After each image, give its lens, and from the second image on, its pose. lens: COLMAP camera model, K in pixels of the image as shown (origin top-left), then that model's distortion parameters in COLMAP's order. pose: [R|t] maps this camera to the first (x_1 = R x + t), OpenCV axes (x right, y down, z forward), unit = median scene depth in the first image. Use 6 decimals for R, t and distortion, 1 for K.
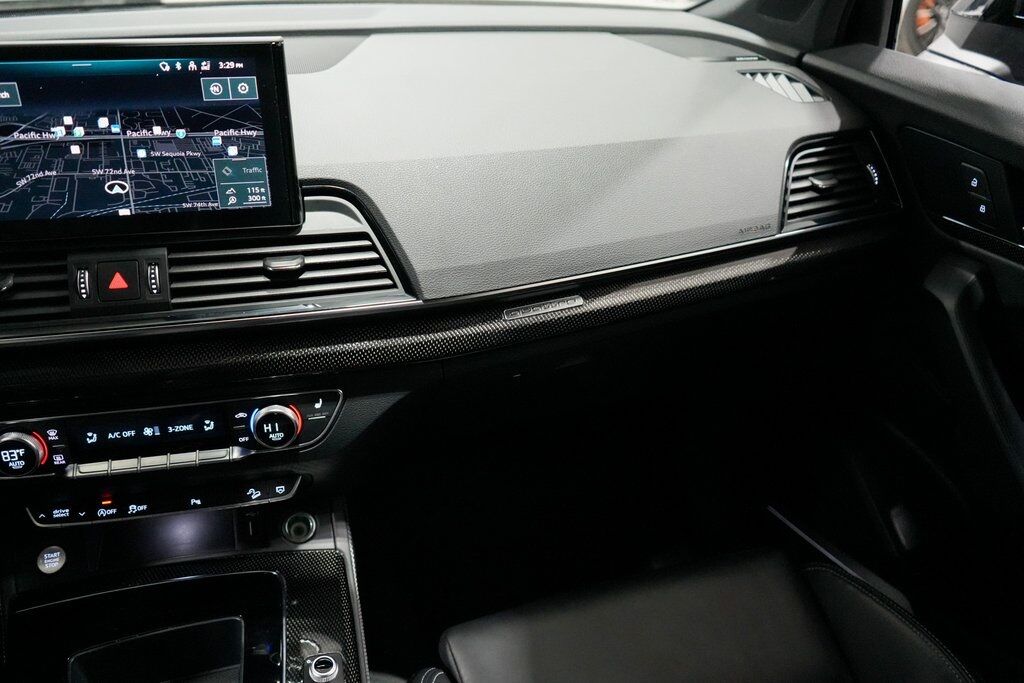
lens RADIAL K [[880.8, 0, 512.0], [0, 880.8, 341.5], [0, 0, 1]] dist [-0.002861, 0.001363]
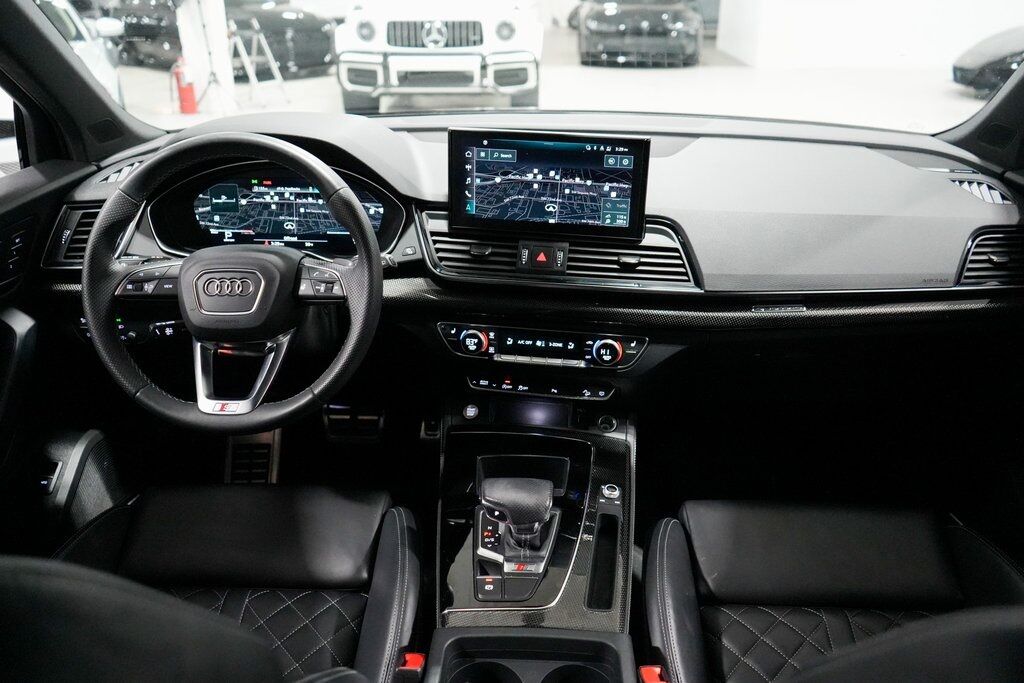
lens RADIAL K [[813.4, 0, 512.0], [0, 813.4, 341.5], [0, 0, 1]] dist [-0.016737, 0.012866]
pose [[0.930030, 0.149614, -0.335648, 0.101507], [-0.176413, 0.983013, -0.050638, 0.206488], [0.322371, 0.106307, 0.940625, -0.628036]]
